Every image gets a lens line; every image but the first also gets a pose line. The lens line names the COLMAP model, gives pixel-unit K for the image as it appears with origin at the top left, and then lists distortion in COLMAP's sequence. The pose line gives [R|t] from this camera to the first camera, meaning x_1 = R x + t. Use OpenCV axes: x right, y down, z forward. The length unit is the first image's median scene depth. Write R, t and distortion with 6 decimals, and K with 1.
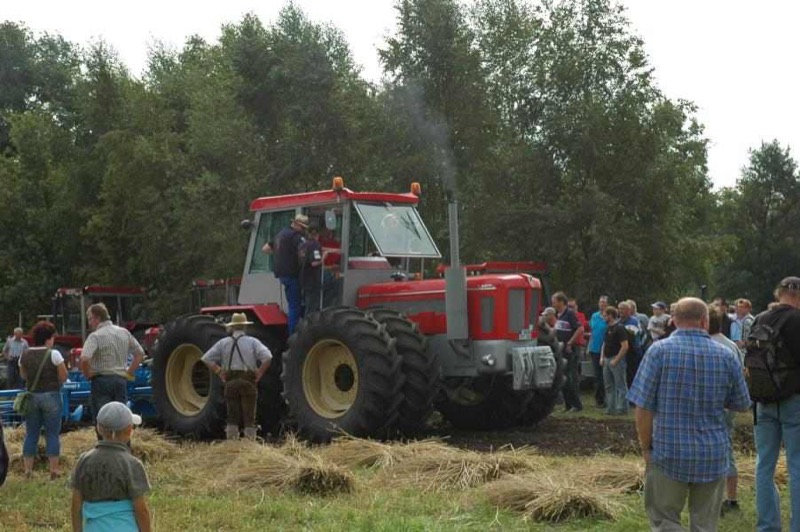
lens RADIAL K [[1571.3, 0, 400.0], [0, 1571.3, 266.0], [0, 0, 1]] dist [-0.015308, -0.017225]
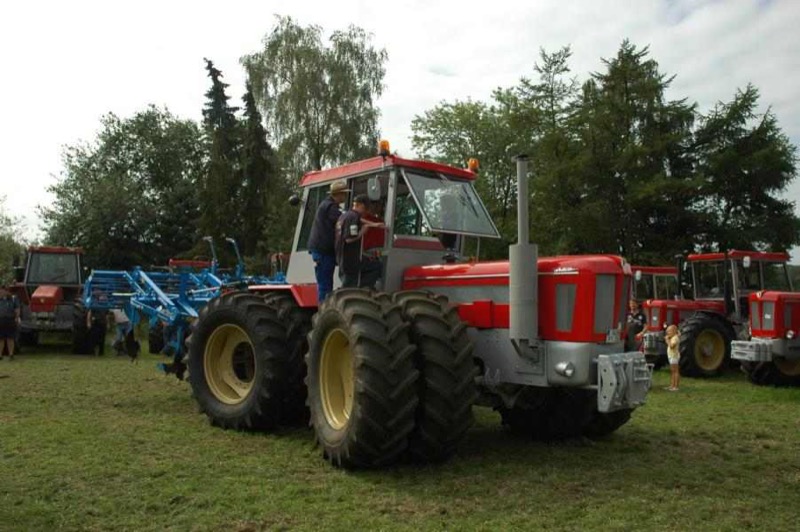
lens RADIAL K [[630.5, 0, 400.0], [0, 630.5, 266.0], [0, 0, 1]] dist [-0.158804, -0.000157]
pose [[0.994455, 0.034130, -0.099471, 0.005794], [-0.035225, 0.999336, -0.009277, 0.015592], [0.099088, 0.012729, 0.994997, 0.658599]]
